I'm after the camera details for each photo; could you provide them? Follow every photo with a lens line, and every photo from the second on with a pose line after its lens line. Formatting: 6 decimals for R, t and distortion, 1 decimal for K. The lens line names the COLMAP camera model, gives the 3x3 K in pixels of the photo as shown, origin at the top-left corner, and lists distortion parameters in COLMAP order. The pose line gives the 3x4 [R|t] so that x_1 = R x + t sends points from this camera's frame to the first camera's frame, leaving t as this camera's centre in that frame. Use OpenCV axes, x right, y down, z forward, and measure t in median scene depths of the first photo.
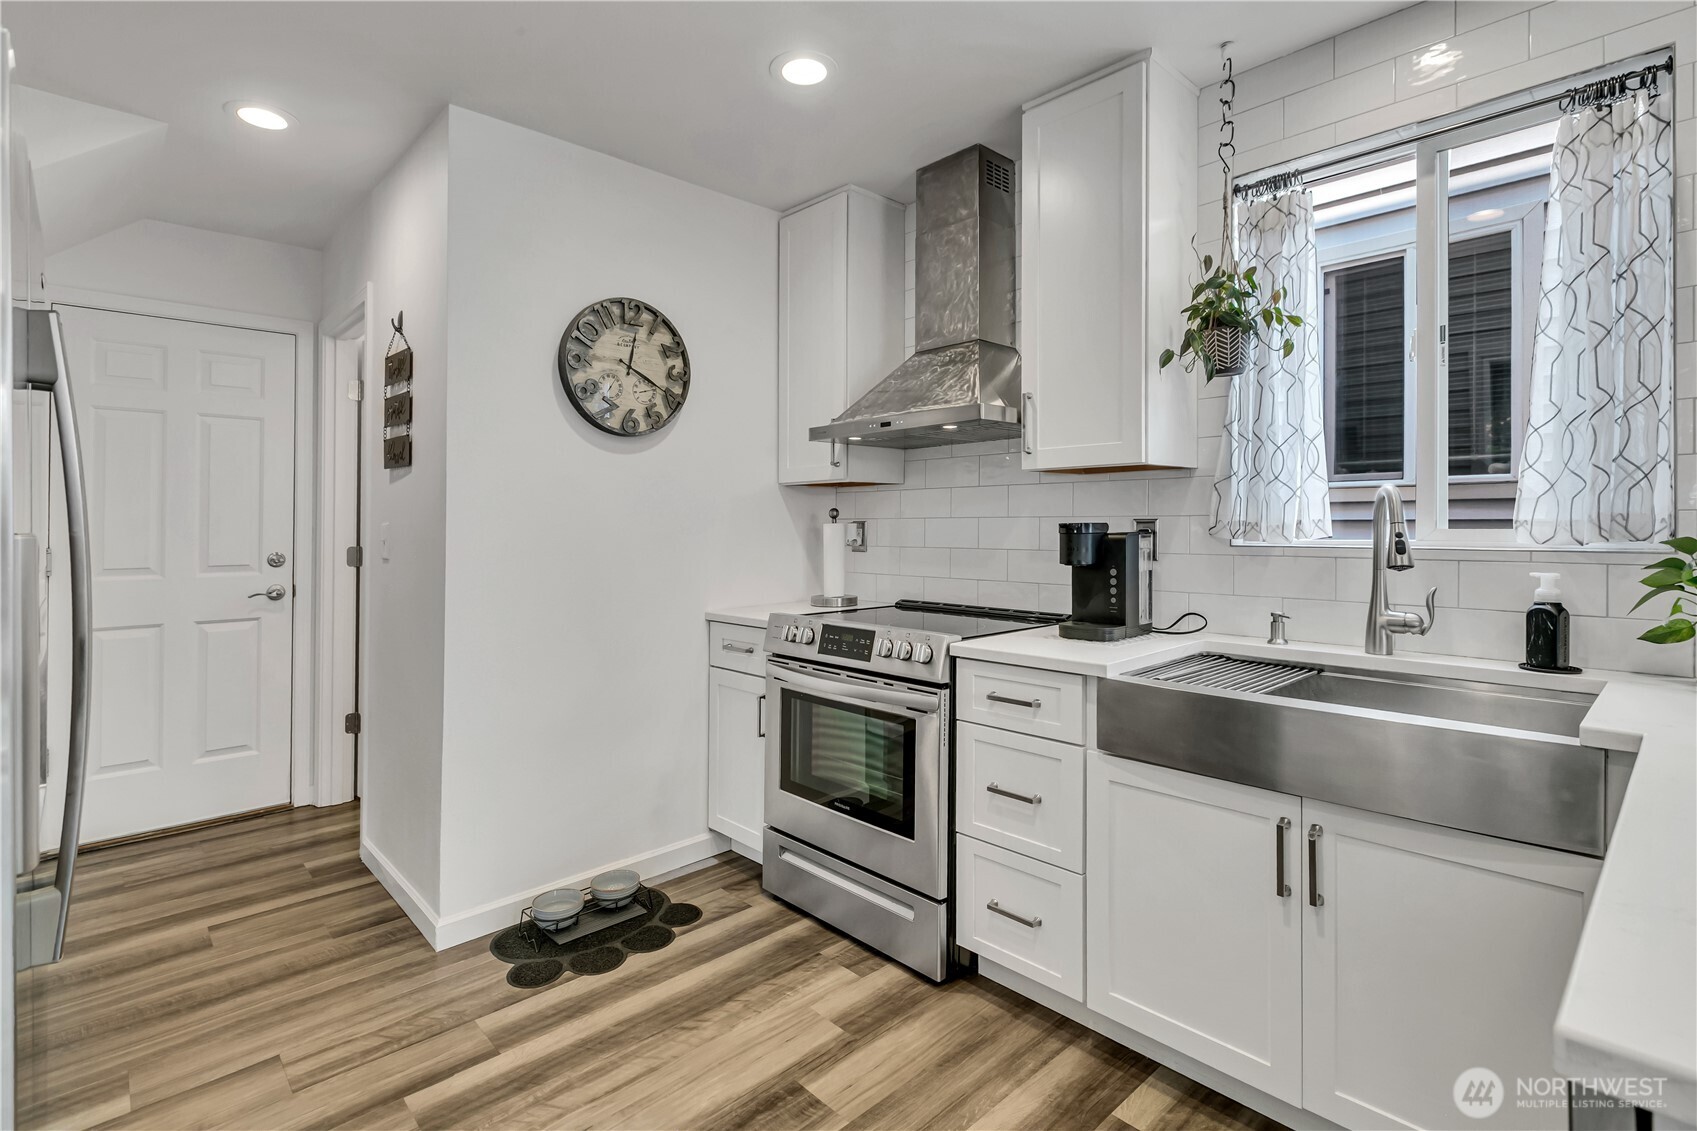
lens RADIAL K [[820.7, 0, 866.9], [0, 820.7, 512.3], [0, 0, 1]] dist [0.002960, -0.000488]
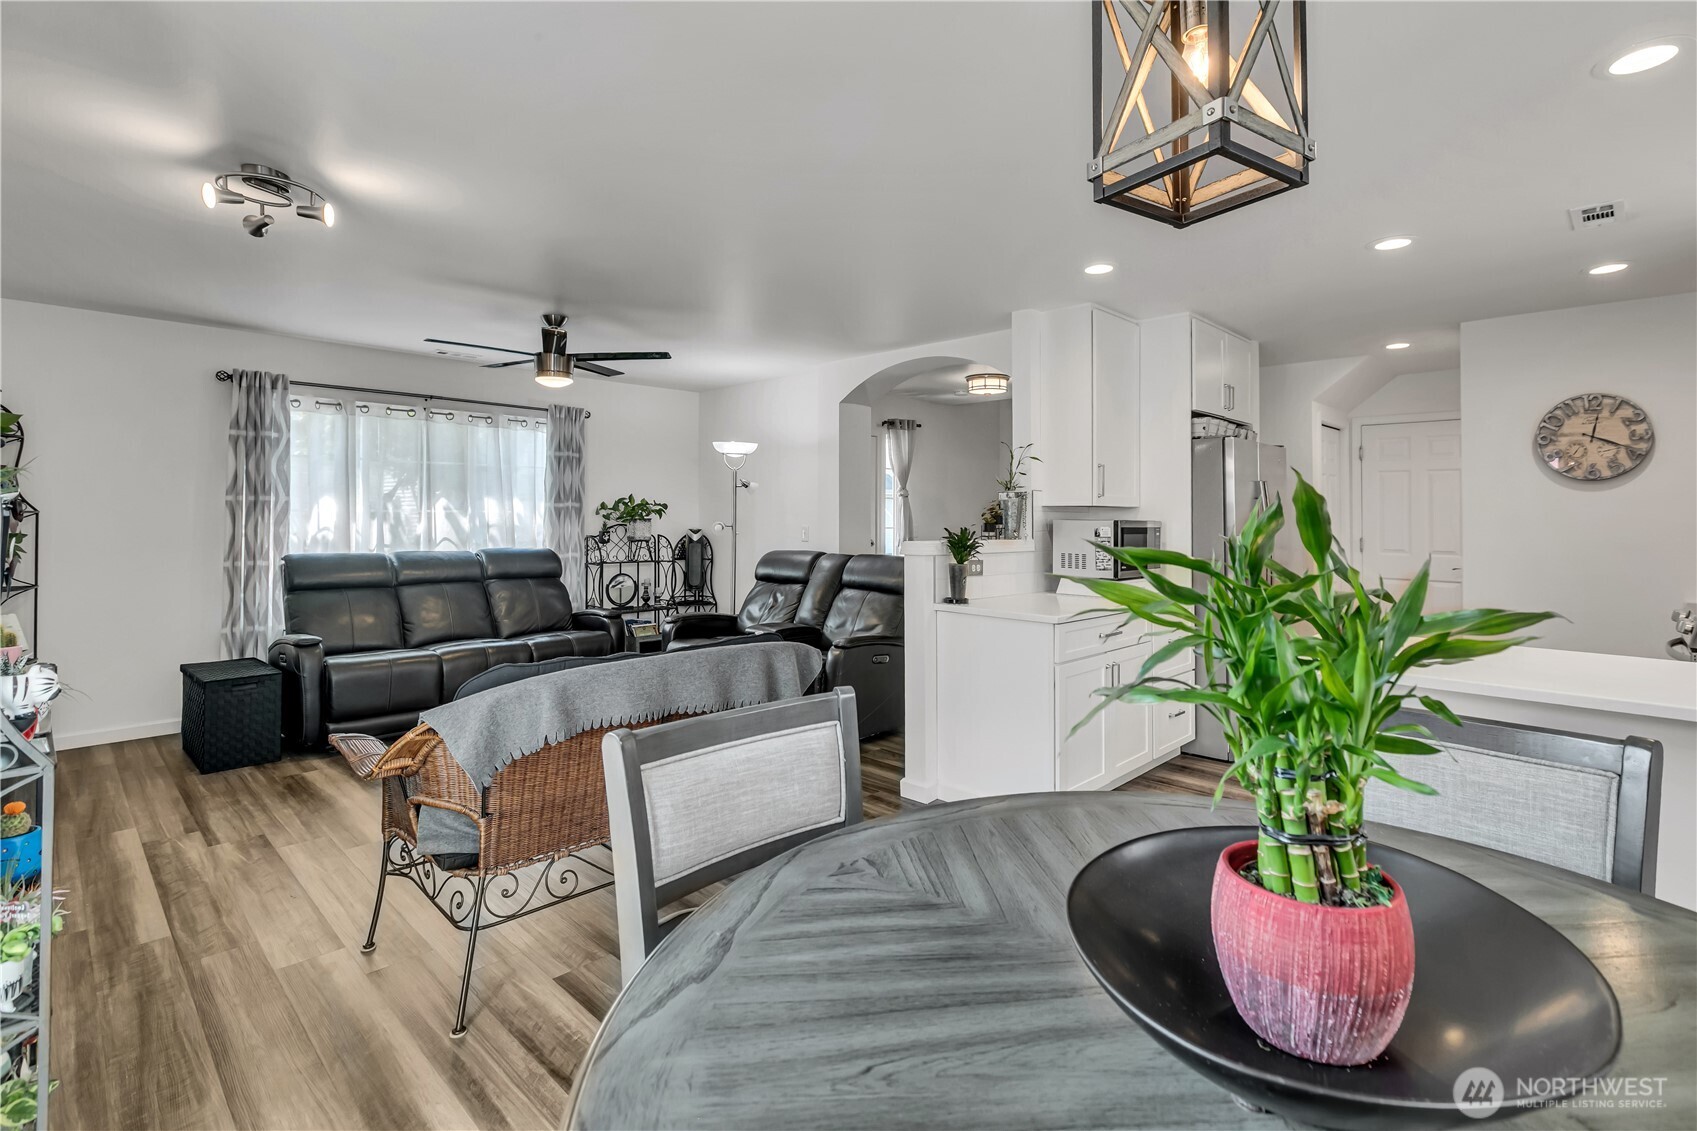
lens RADIAL K [[798.4, 0, 844.8], [0, 798.4, 470.5], [0, 0, 1]] dist [0.024568, -0.017443]
pose [[0.031811, -0.046902, -0.998393, 1.330345], [0.008024, 0.998878, -0.046669, -0.056810], [0.999462, -0.006527, 0.032152, -0.536677]]
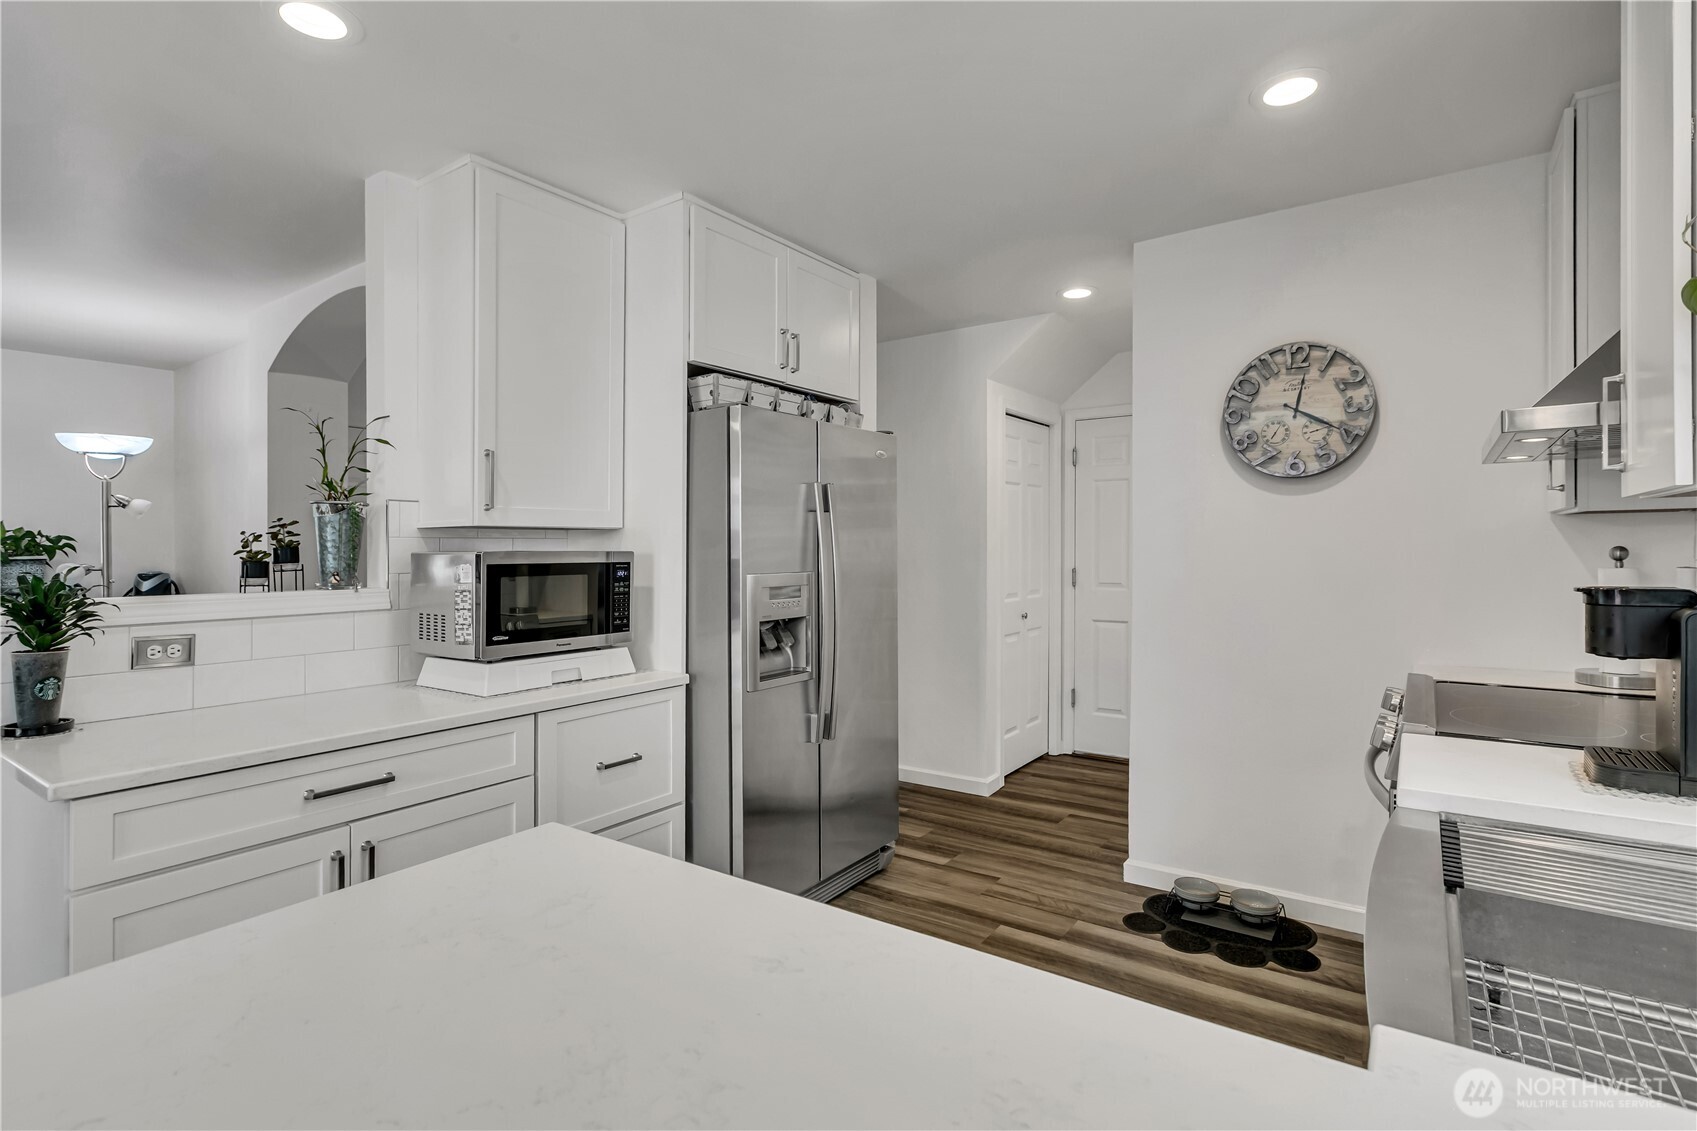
lens RADIAL K [[826.7, 0, 849.5], [0, 826.7, 525.8], [0, 0, 1]] dist [0.001003, 0.000251]
pose [[0.179532, -0.020235, -0.983544, 0.678268], [0.021648, 0.999628, -0.016614, -0.031867], [0.983514, -0.018309, 0.179903, 0.296745]]
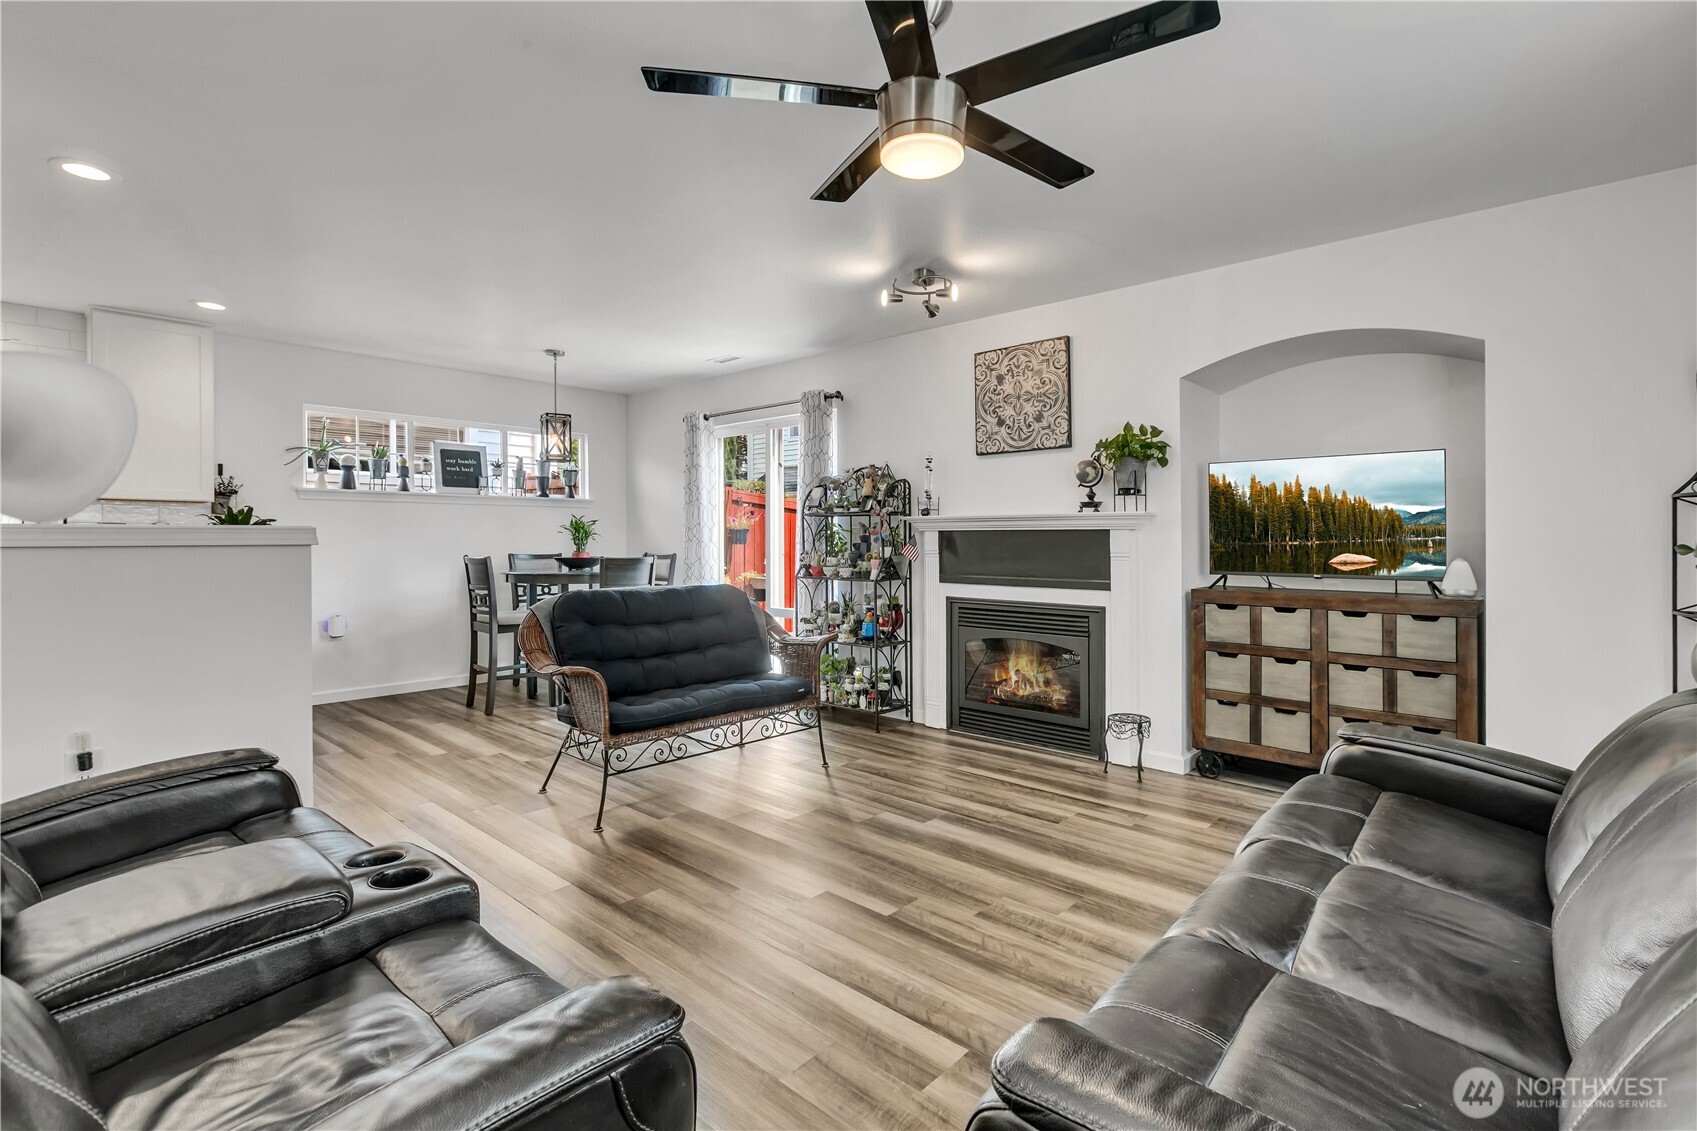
lens RADIAL K [[787.0, 0, 853.8], [0, 787.0, 532.2], [0, 0, 1]] dist [-0.004292, -0.000521]
pose [[-0.076923, 0.014497, 0.996932, -1.299654], [-0.015253, 0.999760, -0.015715, 0.021887], [-0.996920, -0.016415, -0.076684, -1.017362]]
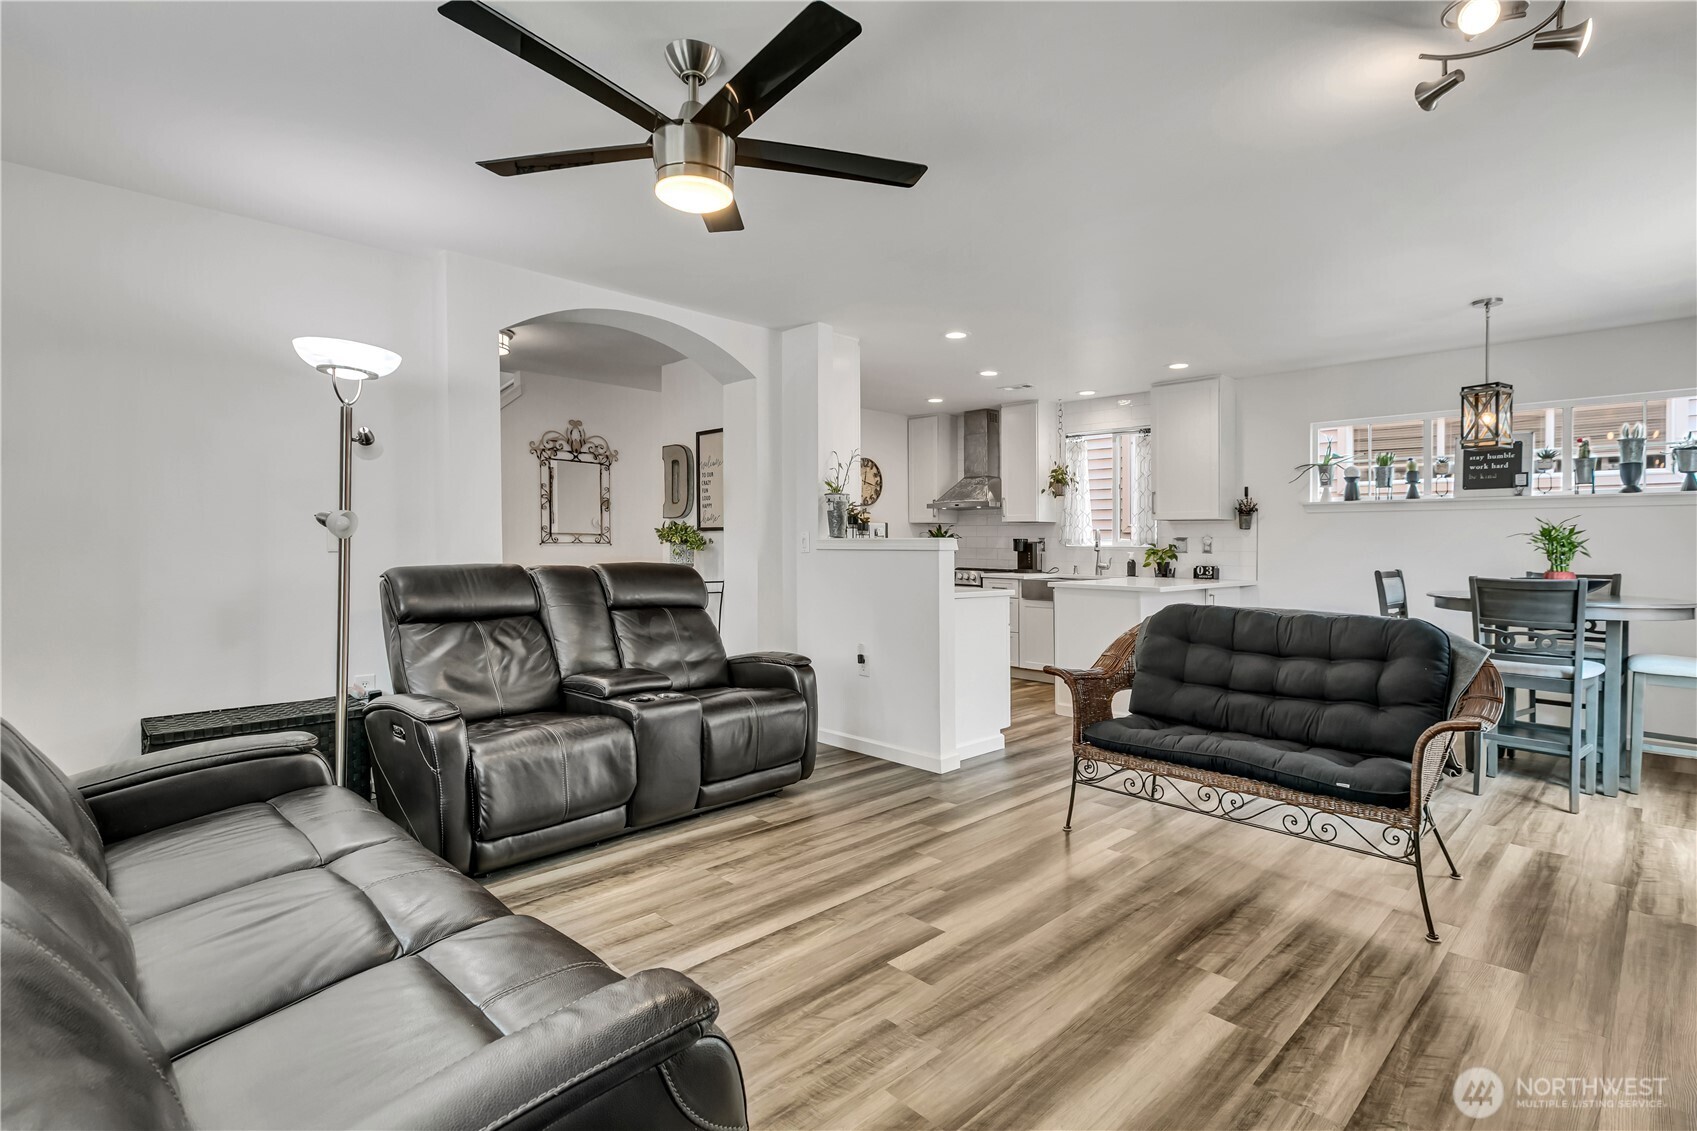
lens RADIAL K [[813.6, 0, 874.3], [0, 813.6, 564.2], [0, 0, 1]] dist [0.000407, -0.000499]
pose [[0.999190, 0.014554, 0.037527, -0.397993], [-0.015997, 0.999133, 0.038442, -0.000804], [-0.036935, -0.039012, 0.998556, -2.015528]]
